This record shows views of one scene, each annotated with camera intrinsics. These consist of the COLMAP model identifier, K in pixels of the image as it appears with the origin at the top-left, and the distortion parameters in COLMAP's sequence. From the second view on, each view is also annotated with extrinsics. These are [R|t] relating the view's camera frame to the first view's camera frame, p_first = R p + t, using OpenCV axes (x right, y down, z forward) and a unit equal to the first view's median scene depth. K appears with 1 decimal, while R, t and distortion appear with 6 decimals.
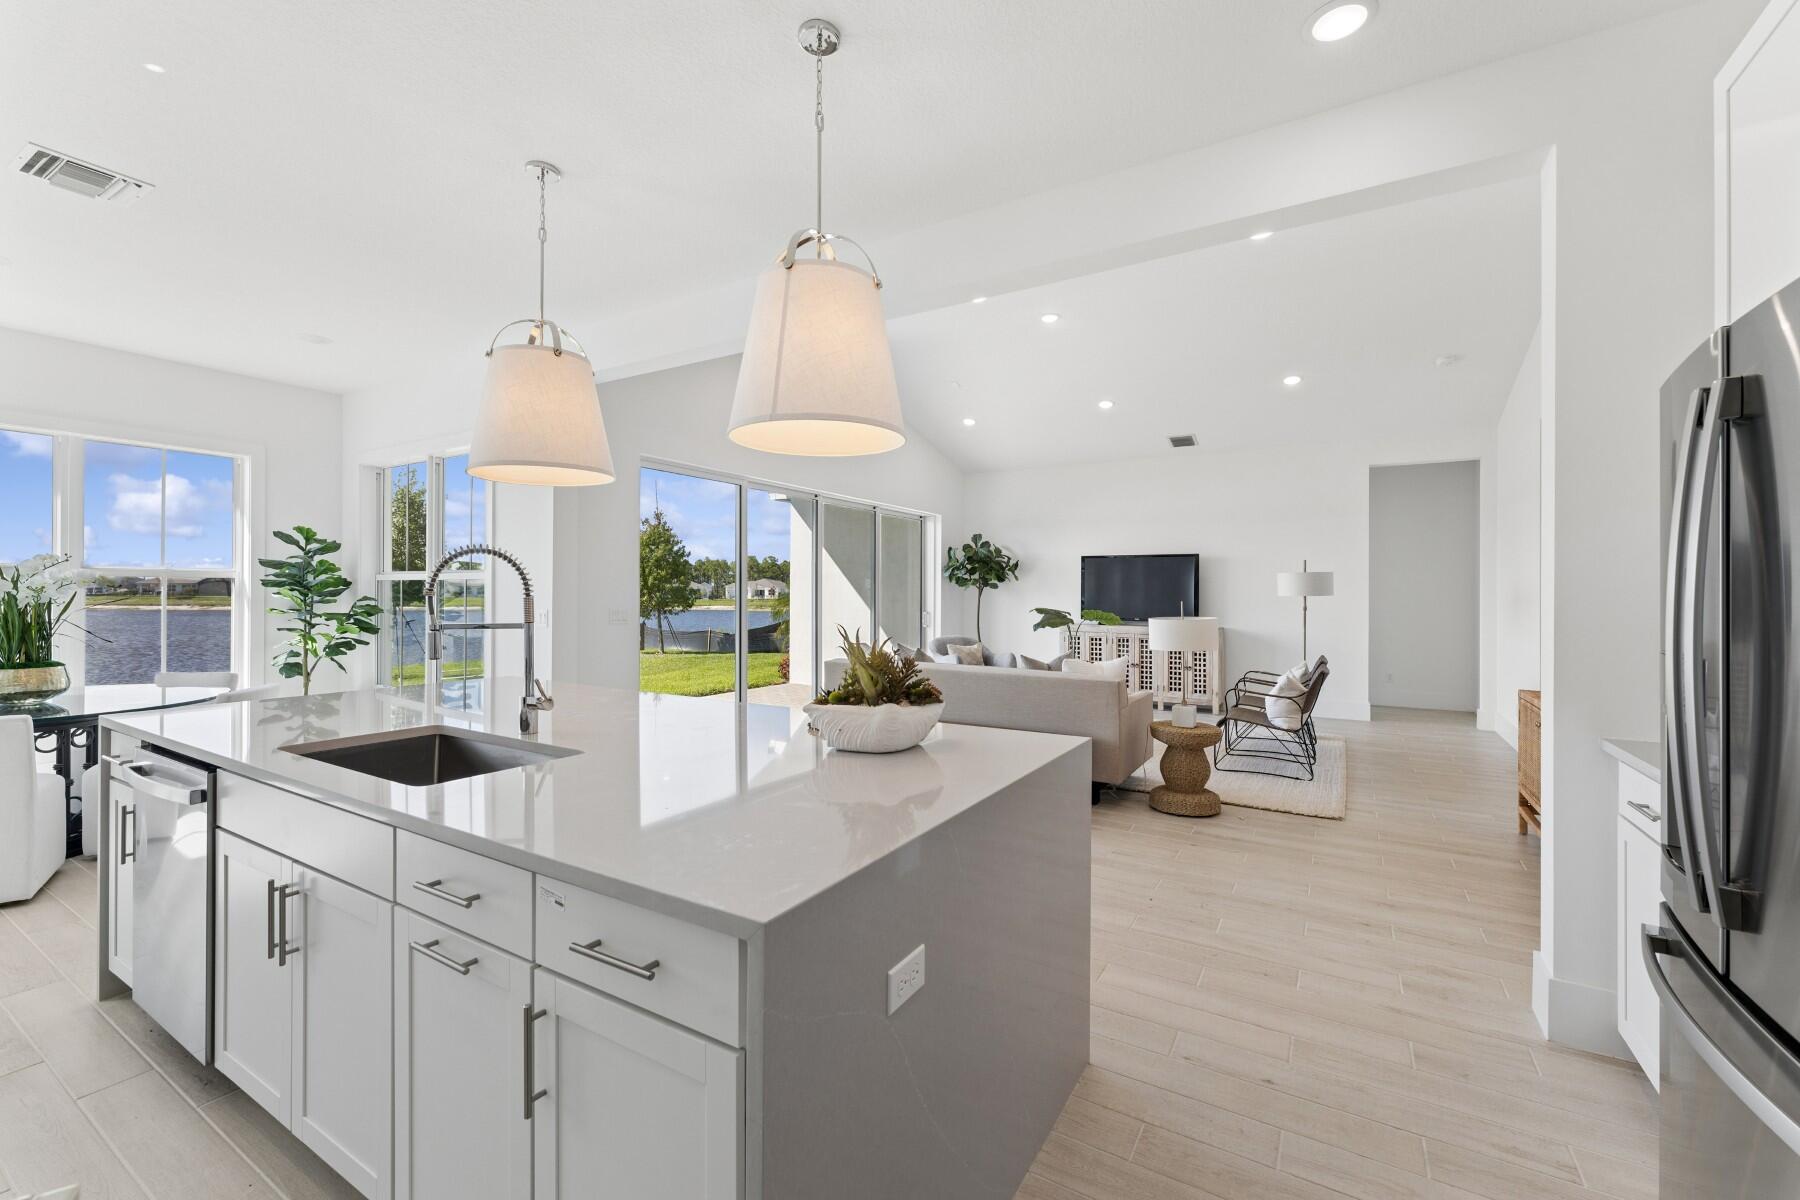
lens RADIAL K [[730.3, 0, 900.2], [0, 730.3, 601.0], [0, 0, 1]] dist [0.000824, 0.000056]
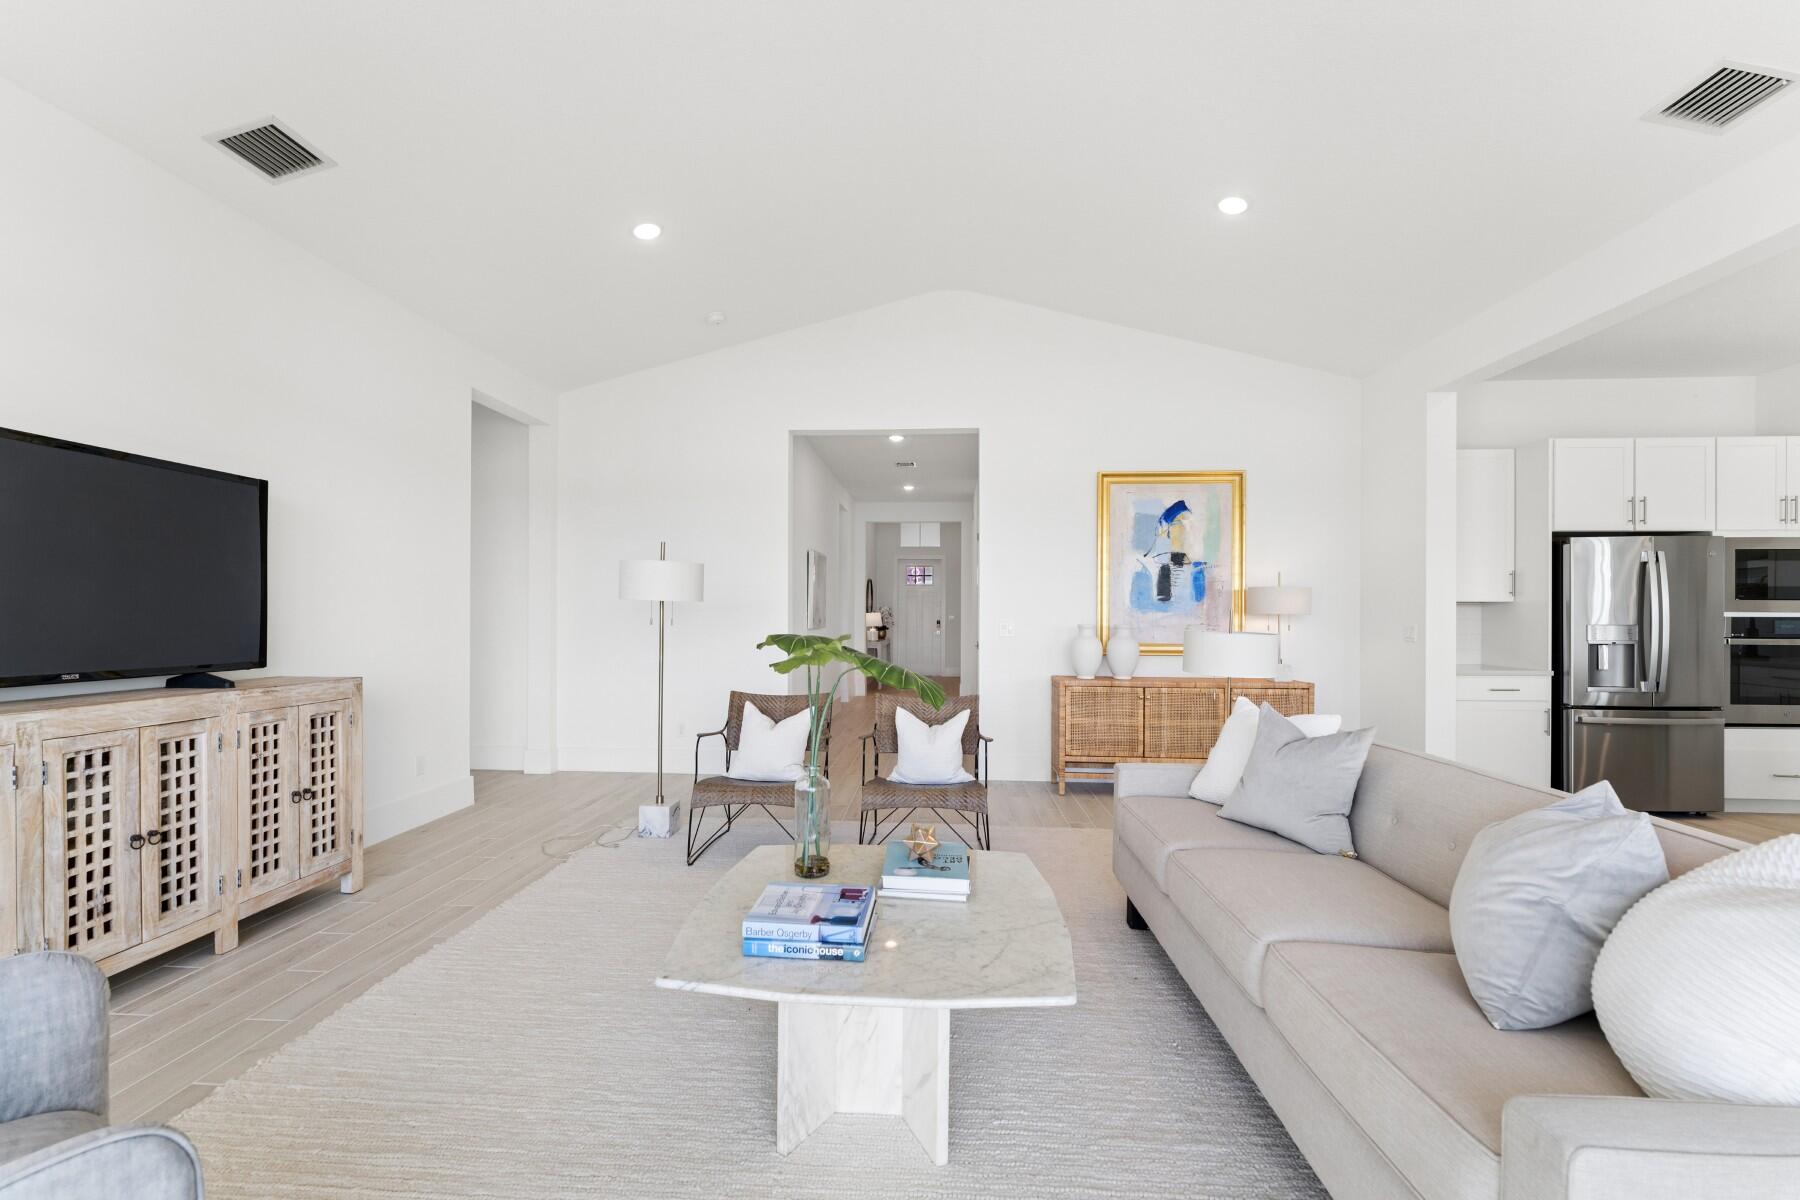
lens RADIAL K [[730.3, 0, 892.7], [0, 730.3, 616.9], [0, 0, 1]] dist [0.000824, 0.000056]
pose [[-0.455284, -0.012561, 0.890257, -0.056493], [-0.006213, 0.999921, 0.010931, -0.001499], [-0.890324, -0.000555, -0.455326, 0.879956]]
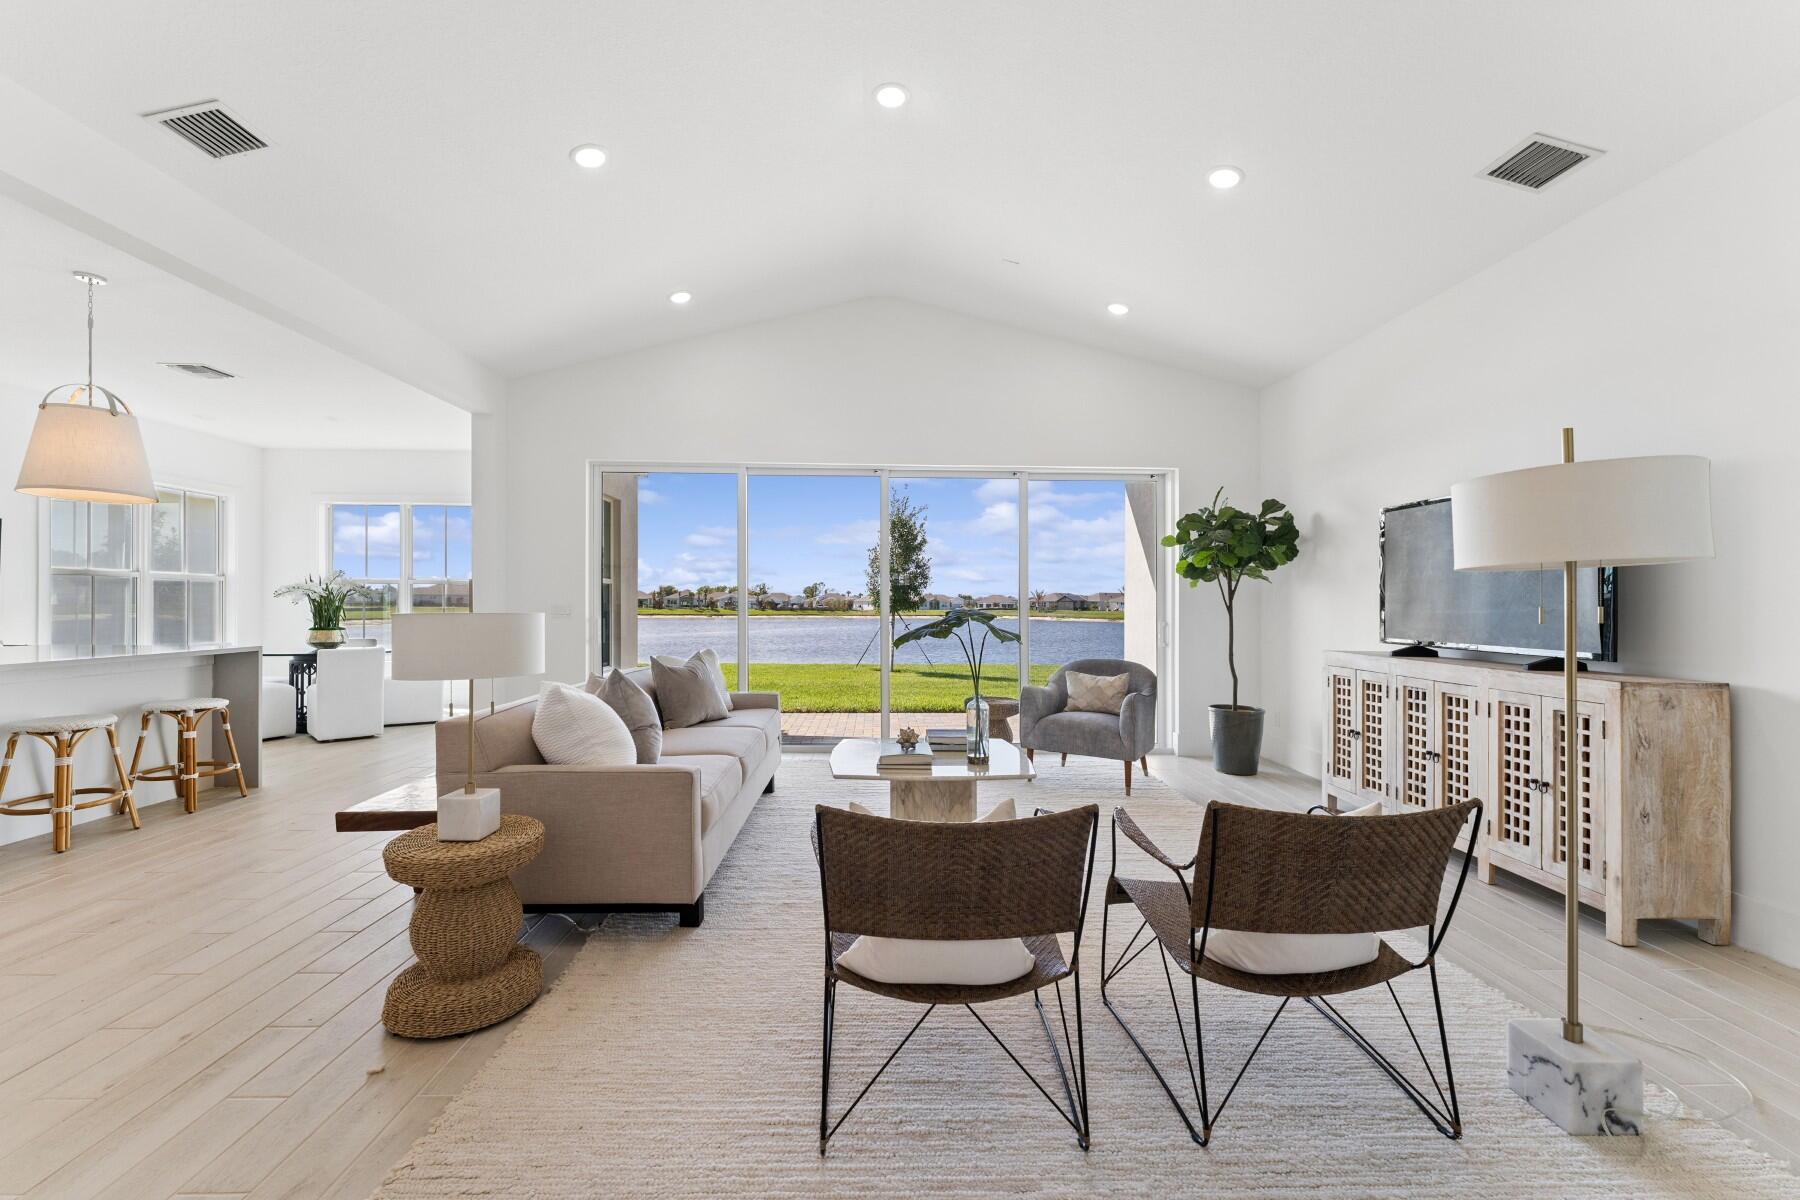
lens RADIAL K [[730.3, 0, 899.0], [0, 730.3, 608.5], [0, 0, 1]] dist [0.000824, 0.000056]
pose [[0.542096, -0.003798, -0.840308, 0.504299], [-0.000304, 0.999989, -0.004716, 0.006610], [0.840317, 0.002812, 0.542089, 0.530185]]
